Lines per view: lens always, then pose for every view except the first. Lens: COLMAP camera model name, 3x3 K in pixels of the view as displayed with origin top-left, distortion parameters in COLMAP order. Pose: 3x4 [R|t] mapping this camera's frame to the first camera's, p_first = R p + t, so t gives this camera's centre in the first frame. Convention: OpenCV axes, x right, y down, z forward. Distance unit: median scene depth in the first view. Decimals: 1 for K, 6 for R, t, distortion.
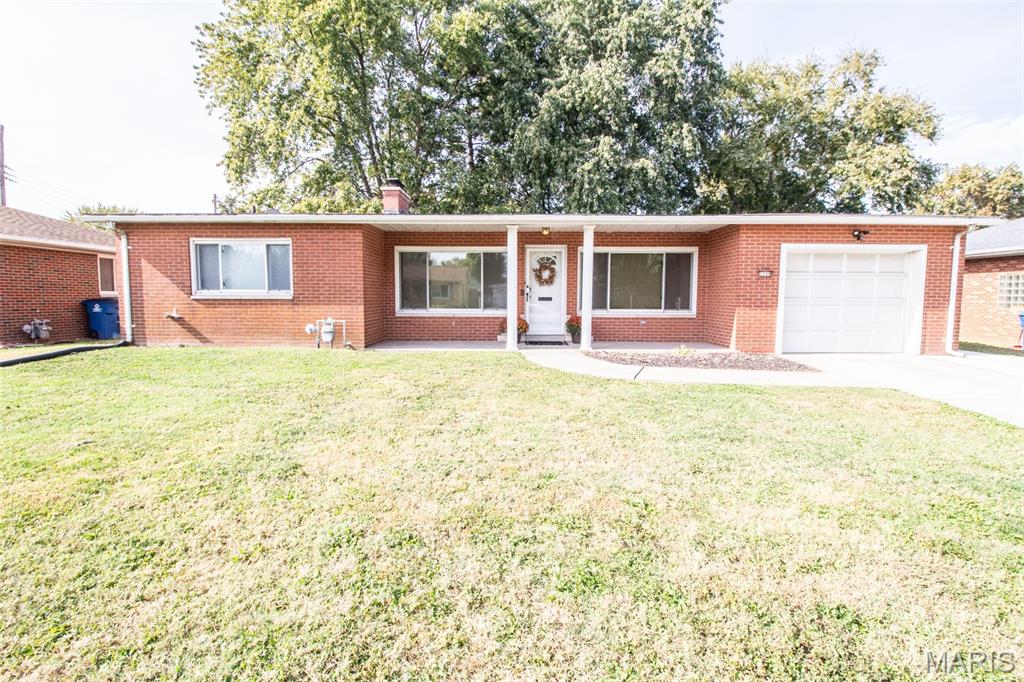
lens RADIAL K [[478.7, 0, 512.0], [0, 478.7, 341.0], [0, 0, 1]] dist [0.000992, -0.015122]
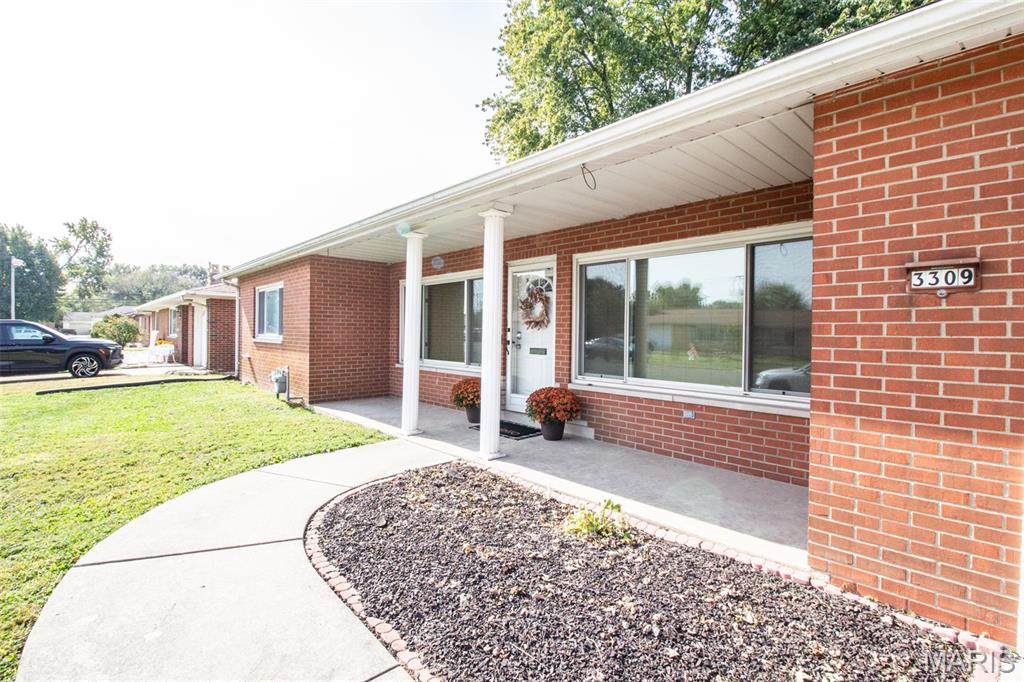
lens RADIAL K [[478.7, 0, 512.0], [0, 478.7, 341.0], [0, 0, 1]] dist [0.000992, -0.015122]
pose [[0.680901, 0.015466, -0.732212, 0.474231], [-0.072485, 0.996291, -0.046362, -0.072466], [0.728779, 0.084642, 0.679497, 0.595220]]
